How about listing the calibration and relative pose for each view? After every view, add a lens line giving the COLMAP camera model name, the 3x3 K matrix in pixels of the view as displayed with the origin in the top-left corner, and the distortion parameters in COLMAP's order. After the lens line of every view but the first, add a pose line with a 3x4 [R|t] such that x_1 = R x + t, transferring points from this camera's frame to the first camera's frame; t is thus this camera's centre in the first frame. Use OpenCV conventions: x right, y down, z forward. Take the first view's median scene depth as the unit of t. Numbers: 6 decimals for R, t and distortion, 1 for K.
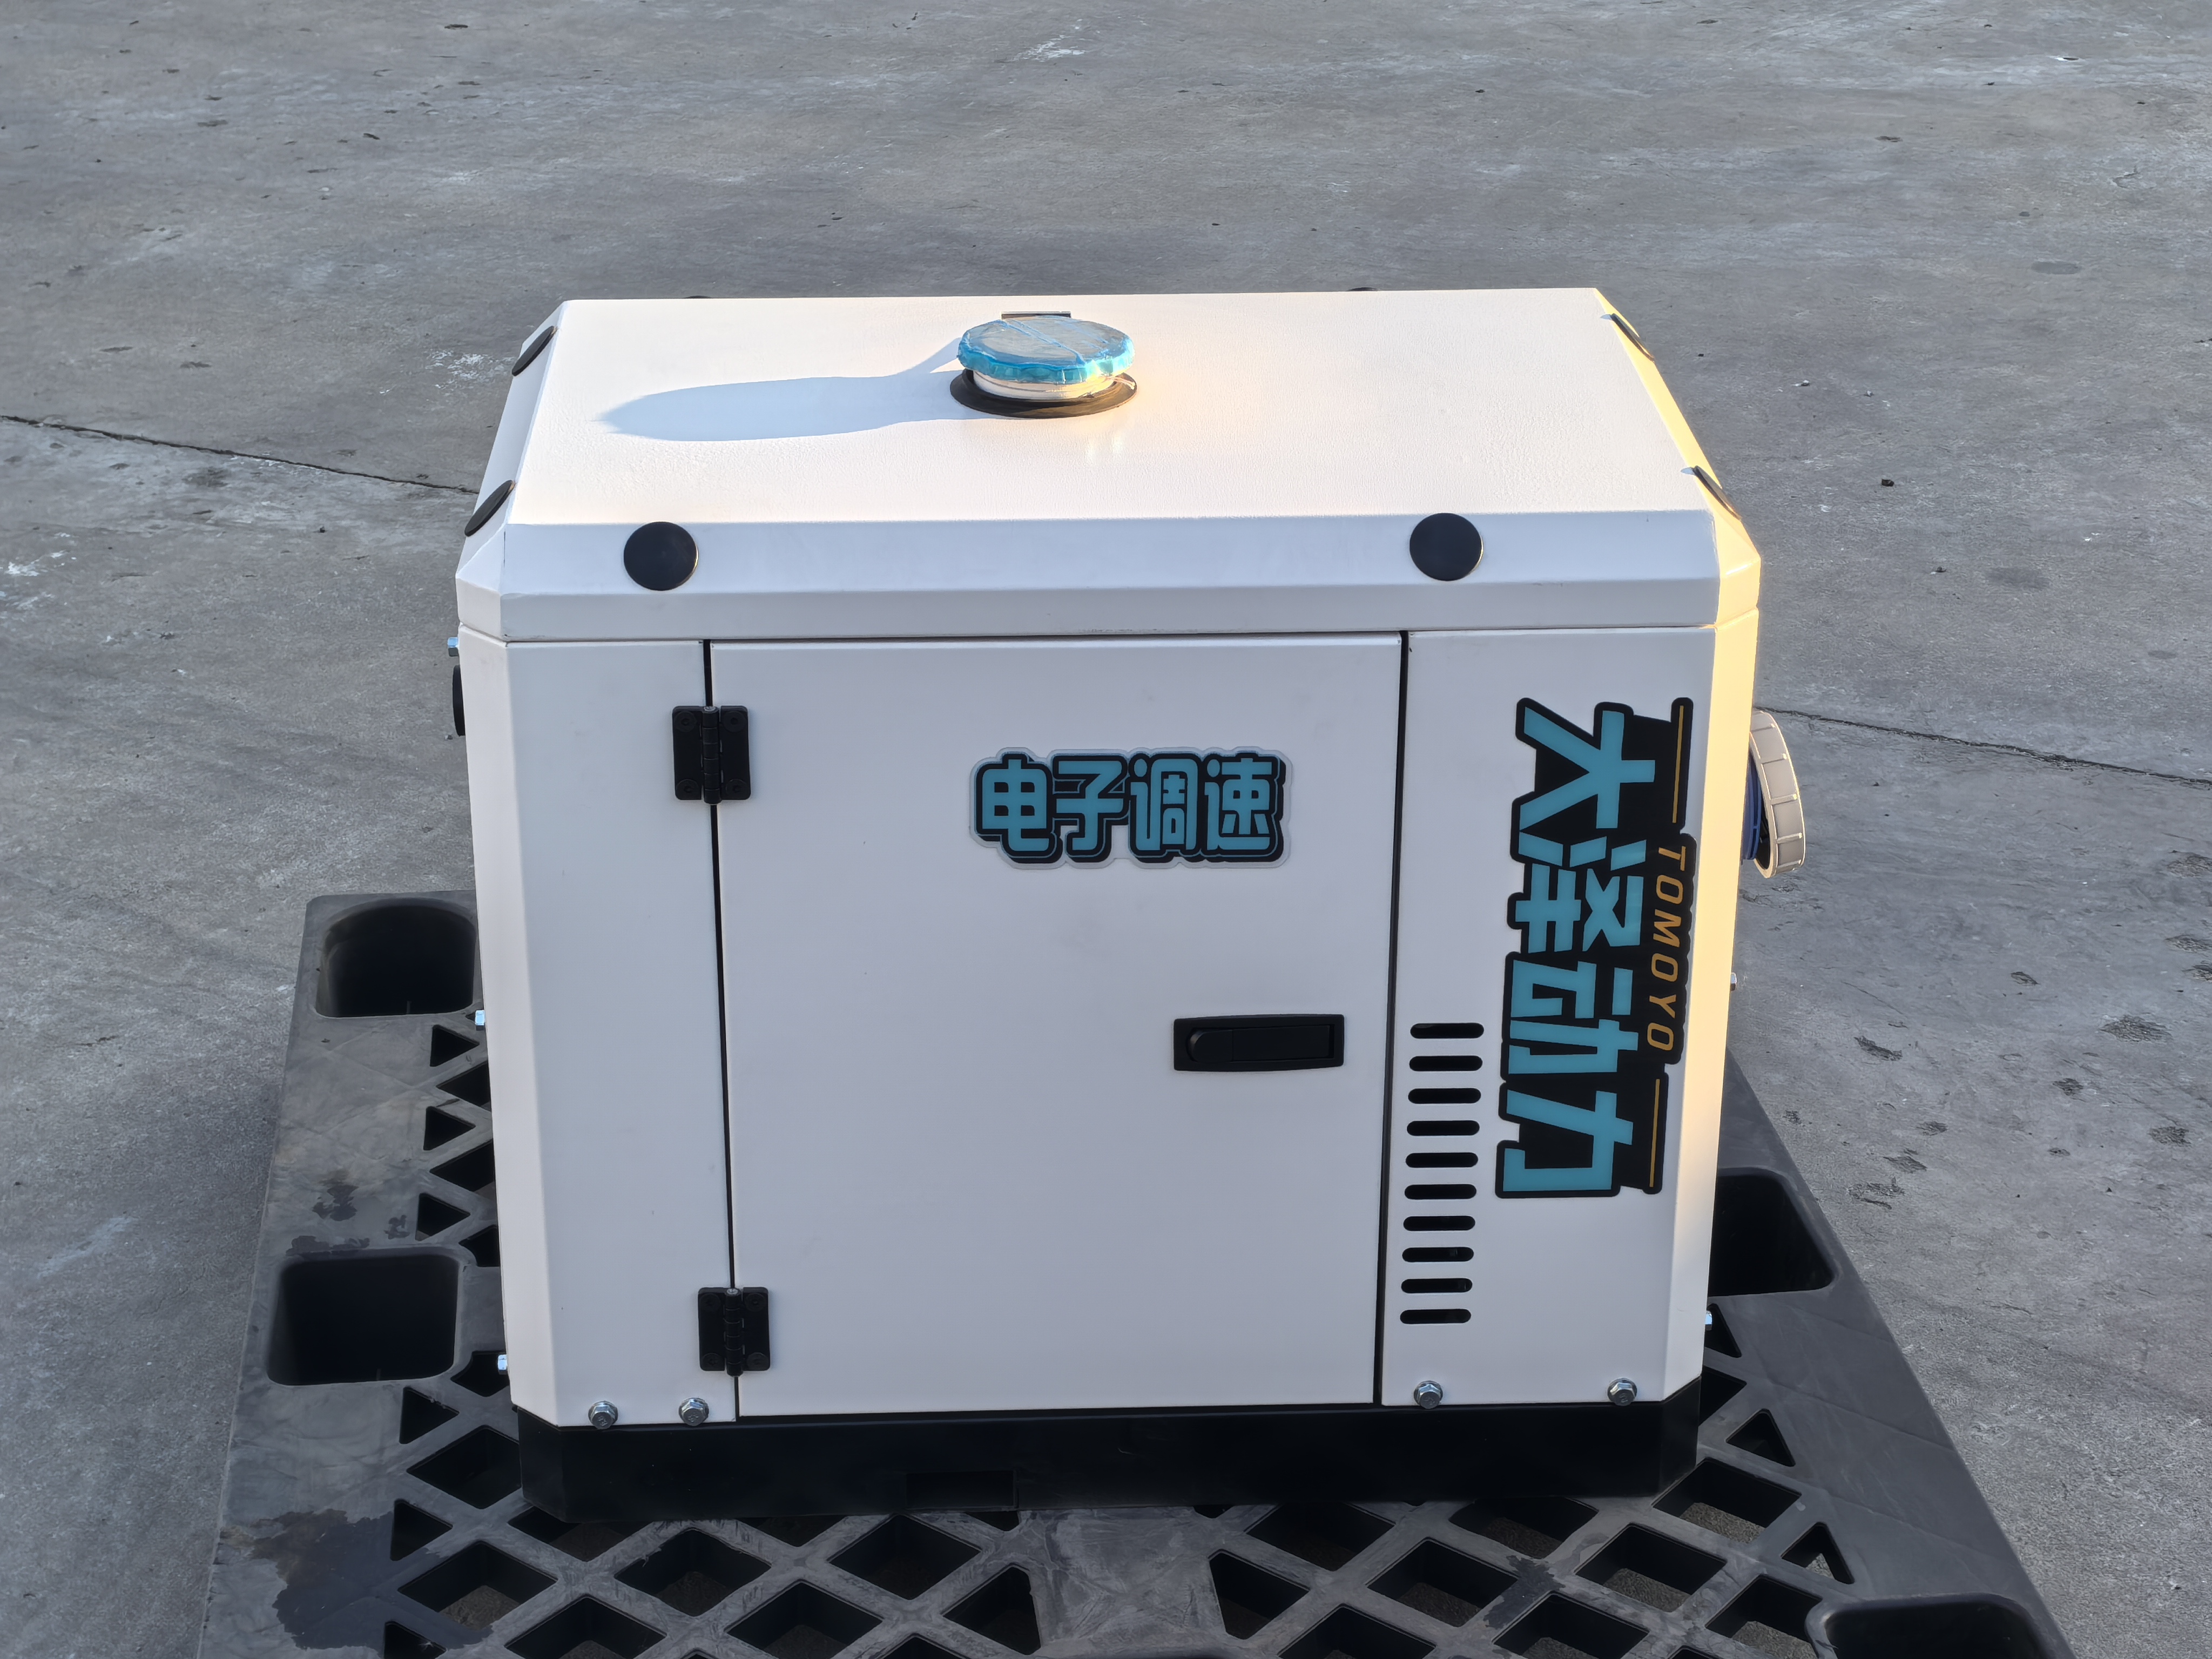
lens RADIAL K [[3984.8, 0, 1106.0], [0, 3984.8, 829.5], [0, 0, 1]] dist [0.062138, -0.051942]
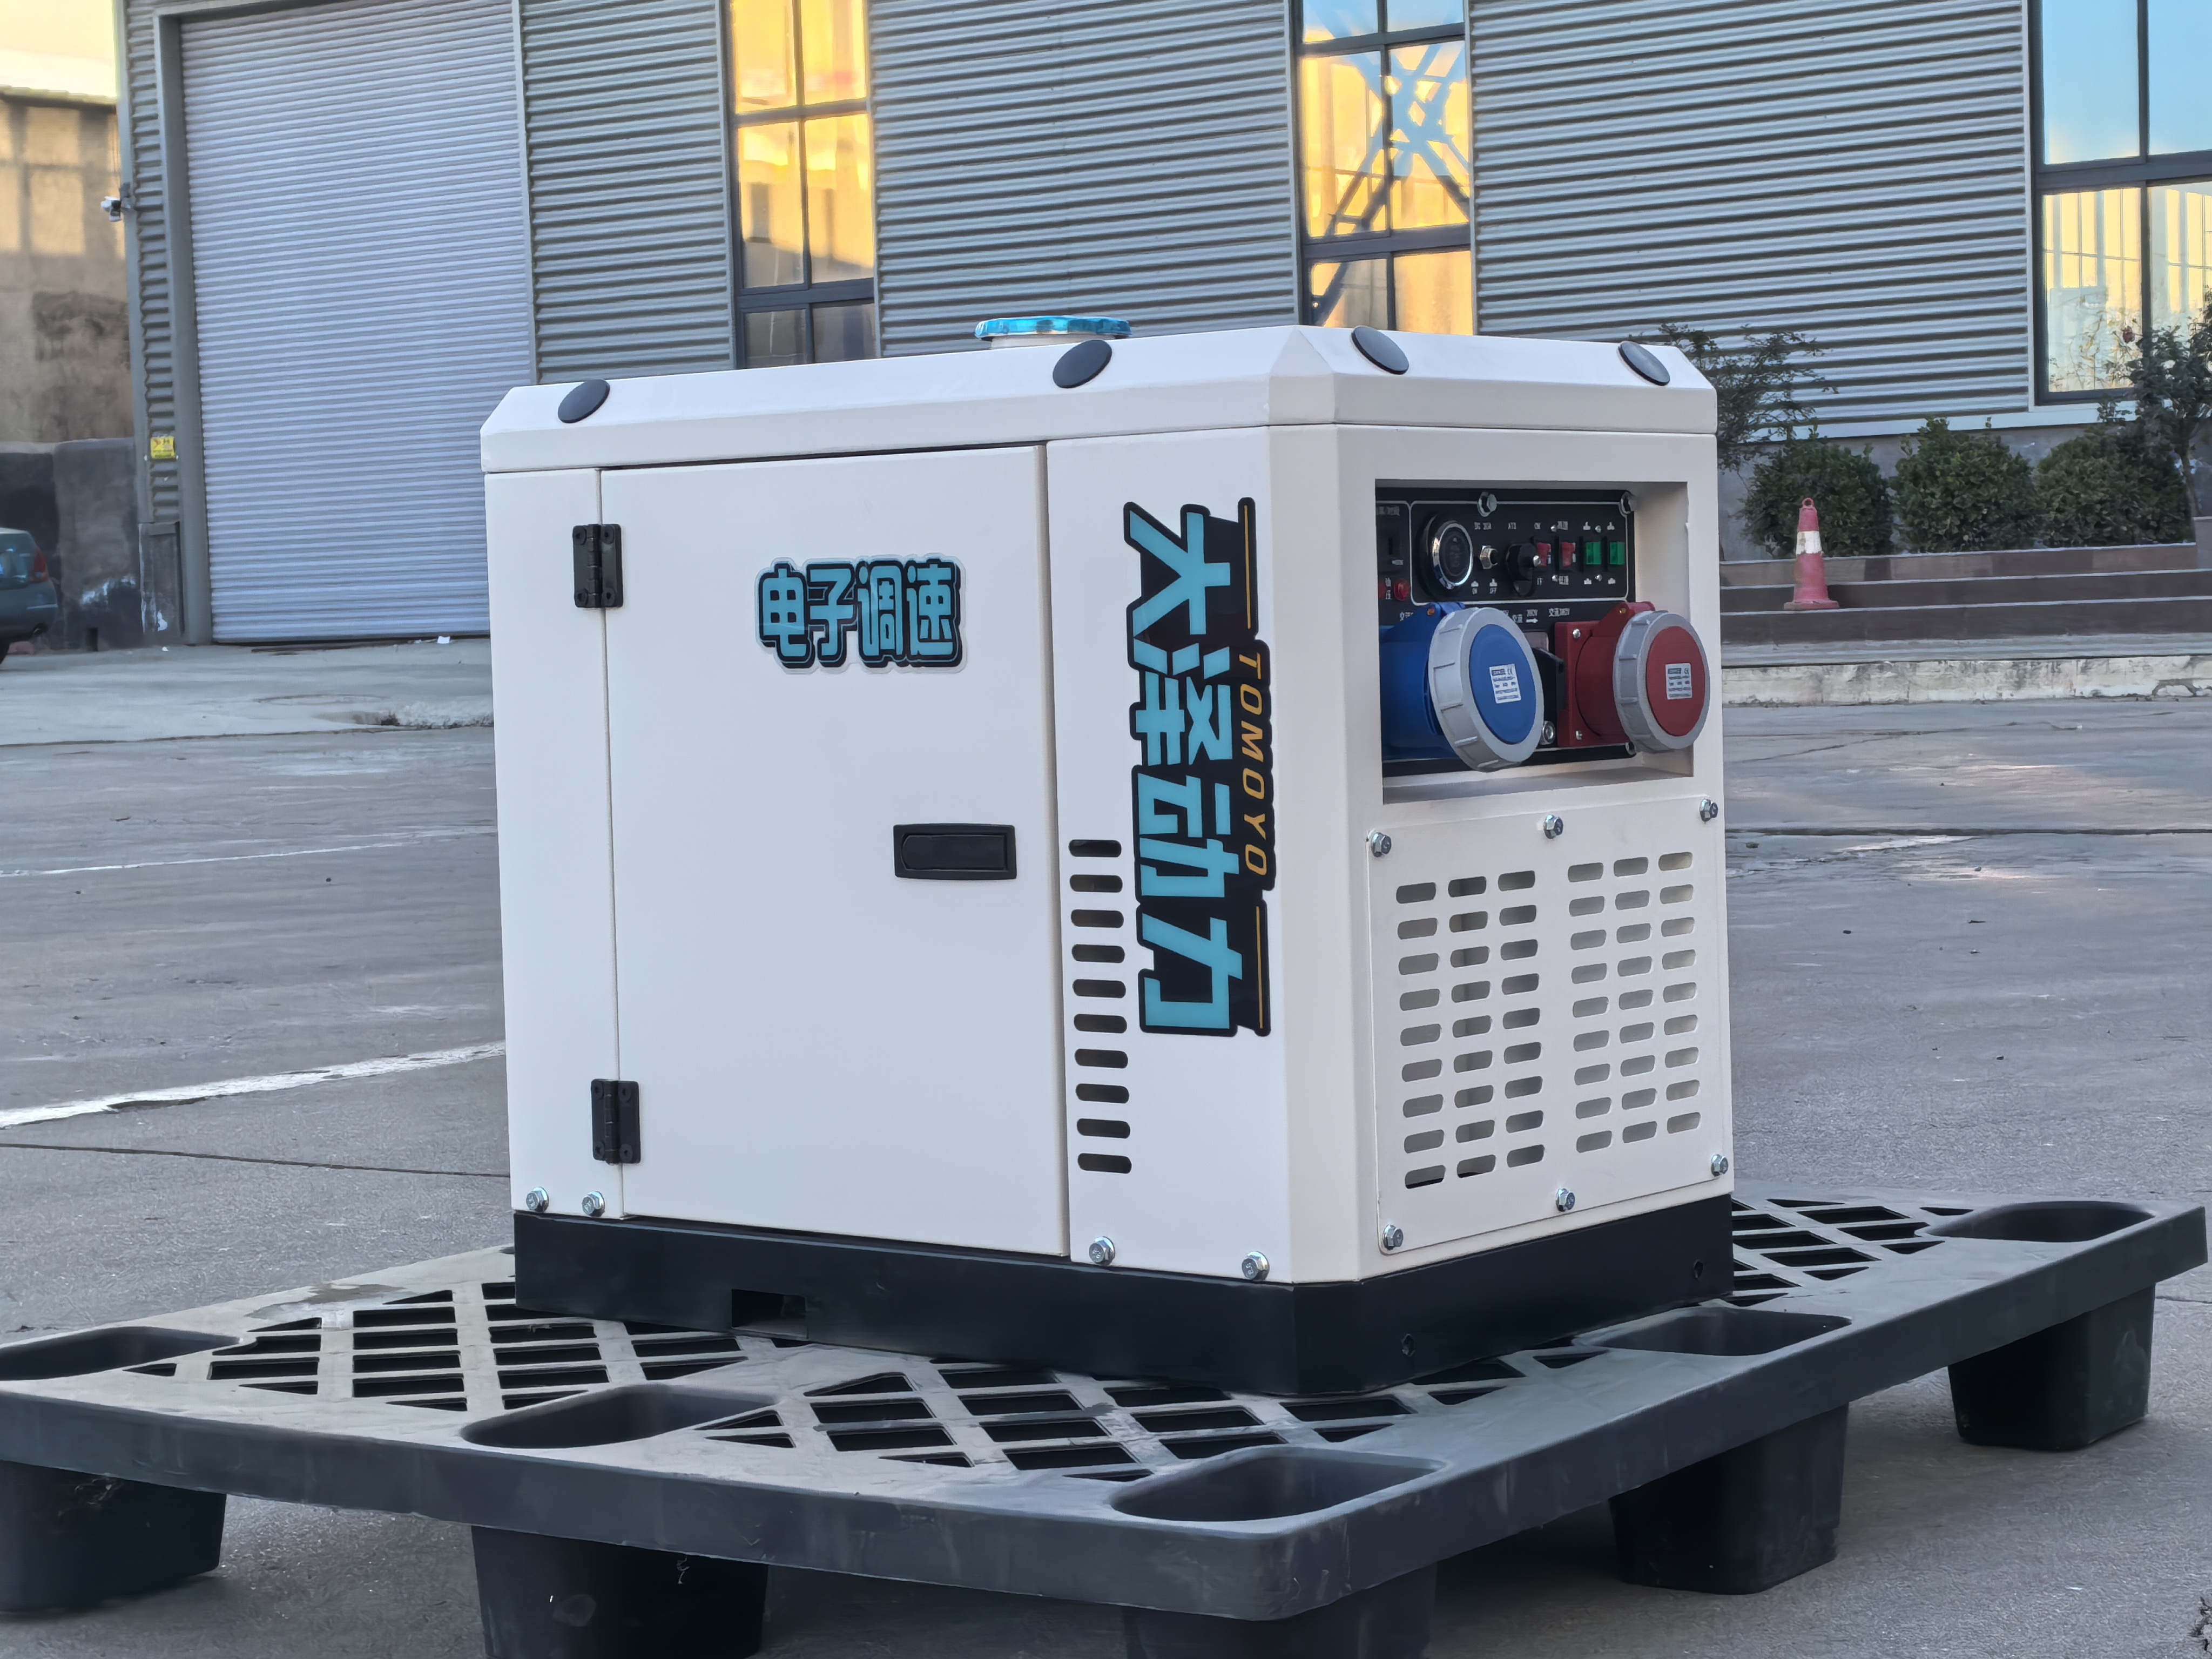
lens RADIAL K [[4244.2, 0, 1106.0], [0, 4244.2, 829.5], [0, 0, 1]] dist [0.104745, -0.122273]
pose [[0.750424, 0.011188, -0.660861, 0.835685], [-0.245043, 0.933313, -0.262452, 0.342348], [0.613854, 0.358890, 0.703123, 0.218331]]
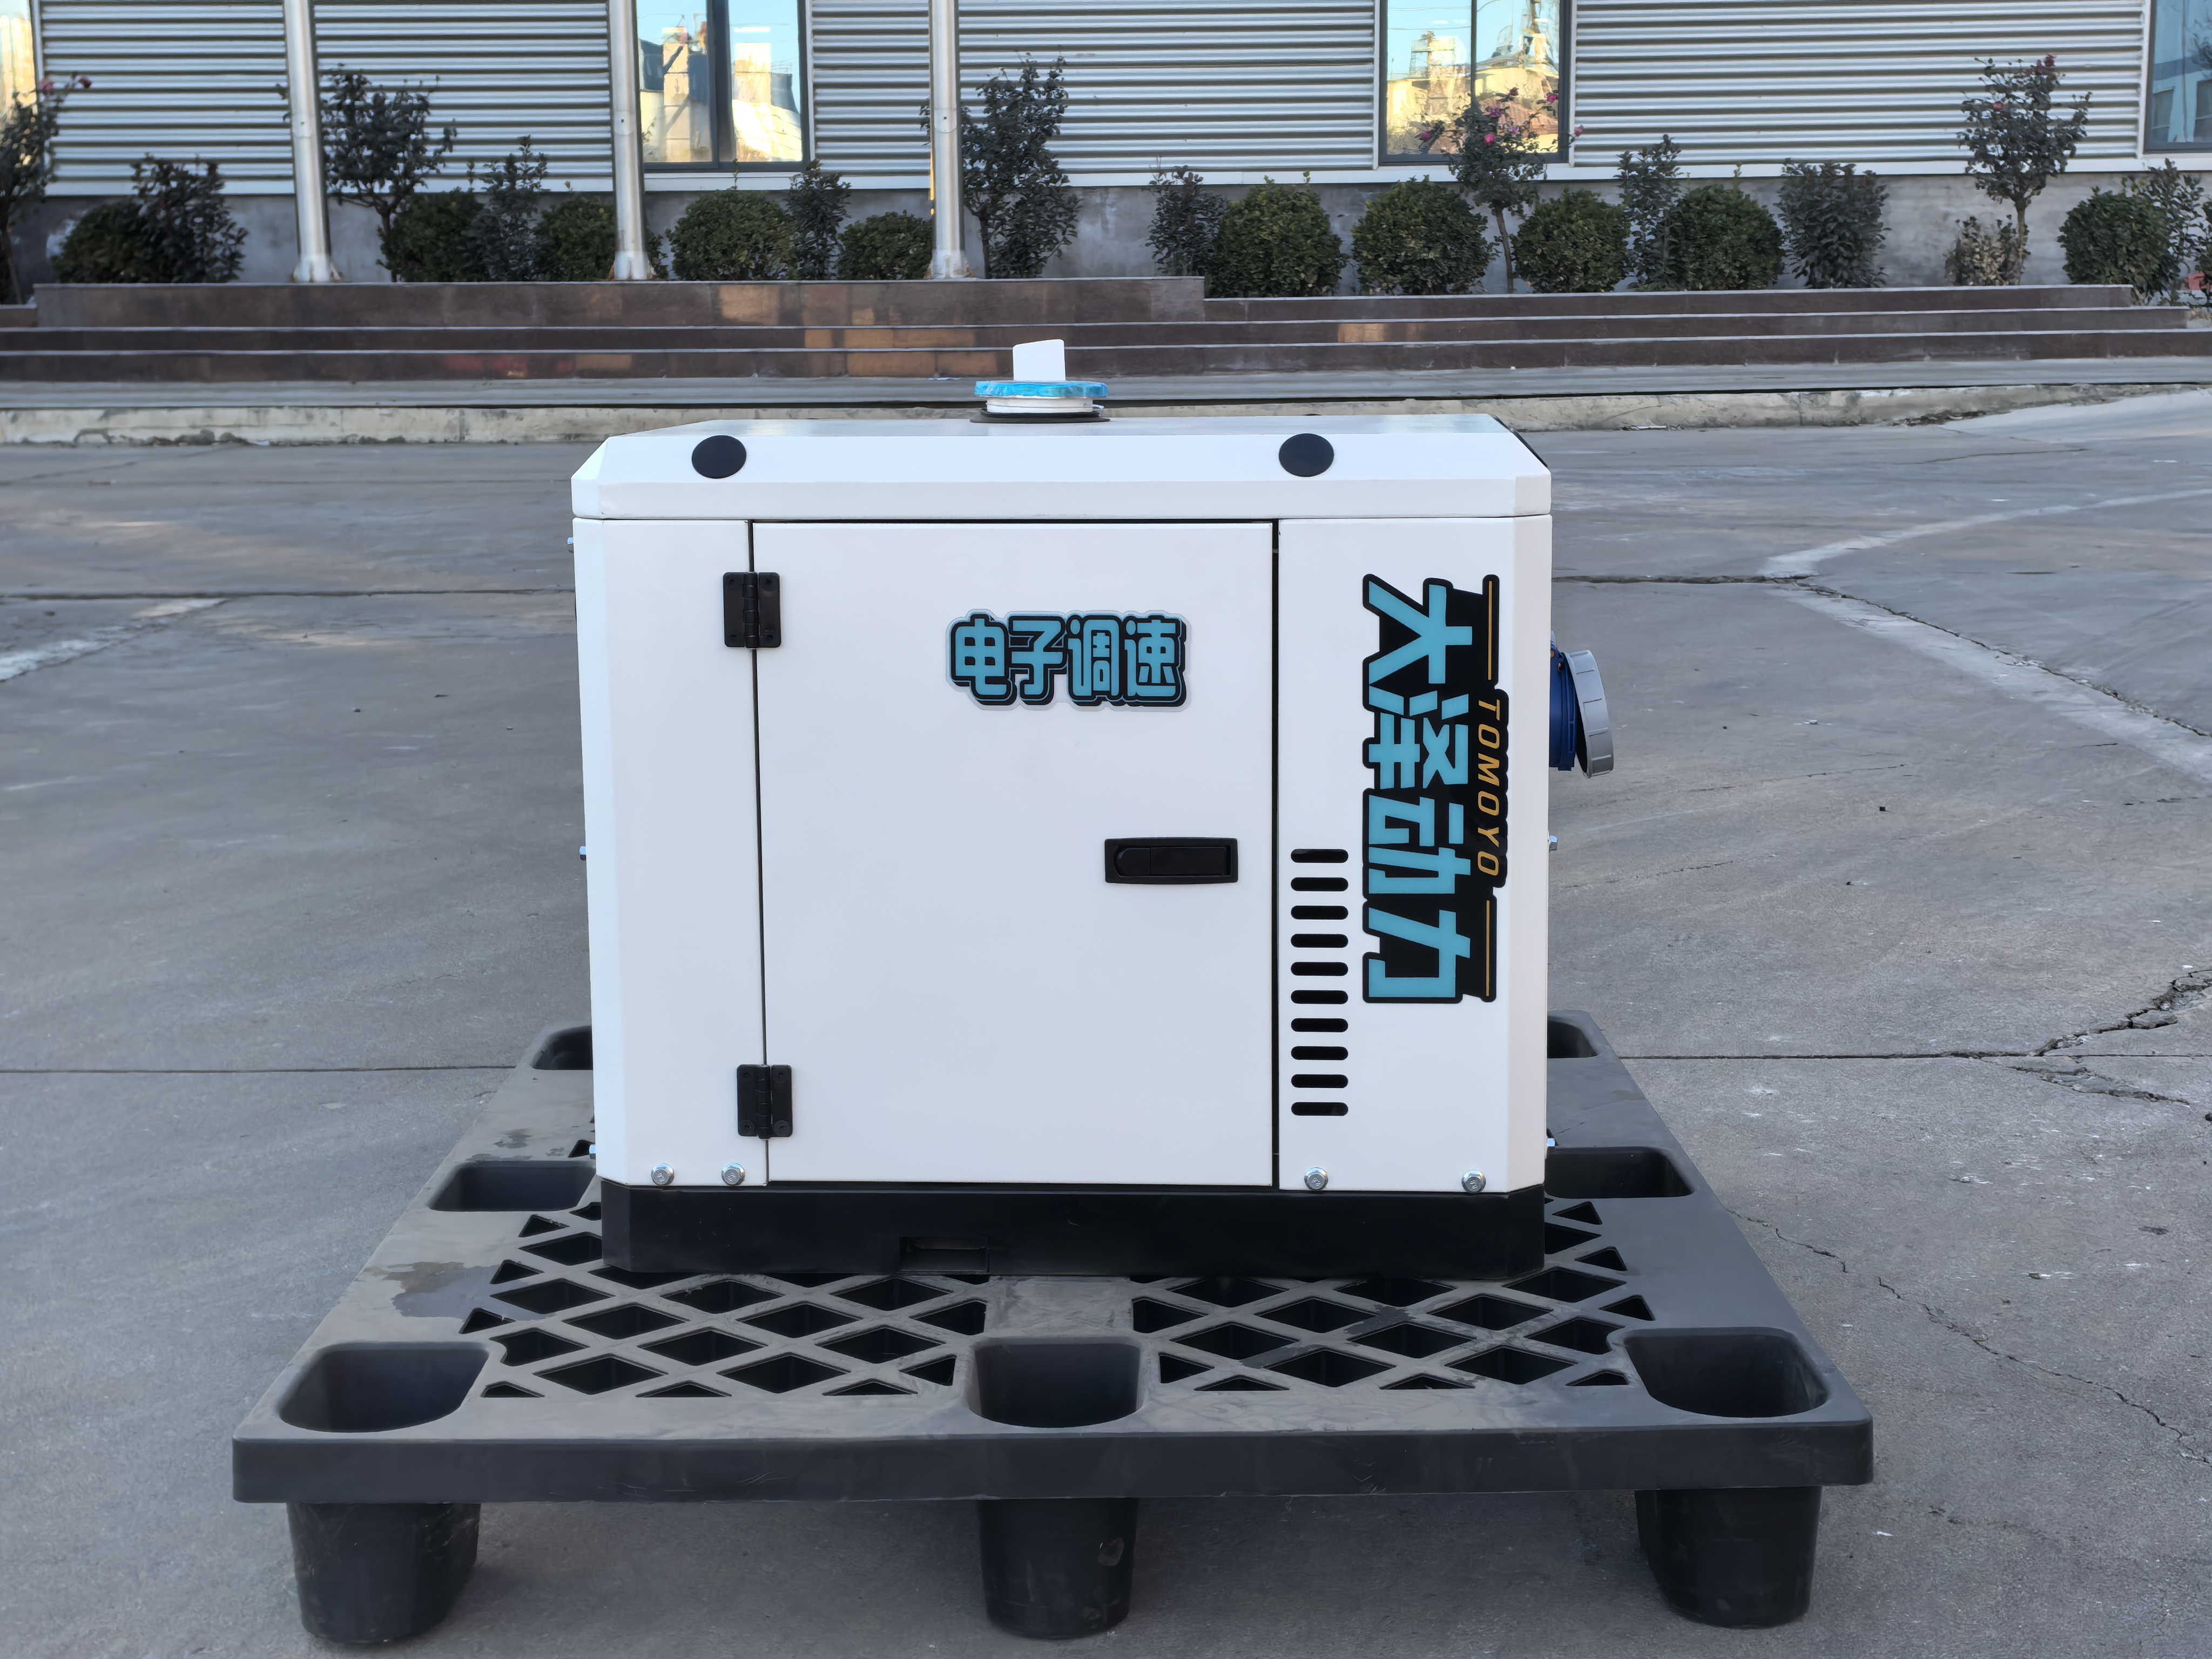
lens RADIAL K [[3417.7, 0, 1106.0], [0, 3417.7, 829.5], [0, 0, 1]] dist [0.045772, -0.049508]
pose [[0.993435, 0.007701, -0.114140, 0.144335], [-0.036929, 0.965906, -0.256245, 0.329425], [0.108275, 0.258777, 0.959849, -0.060383]]
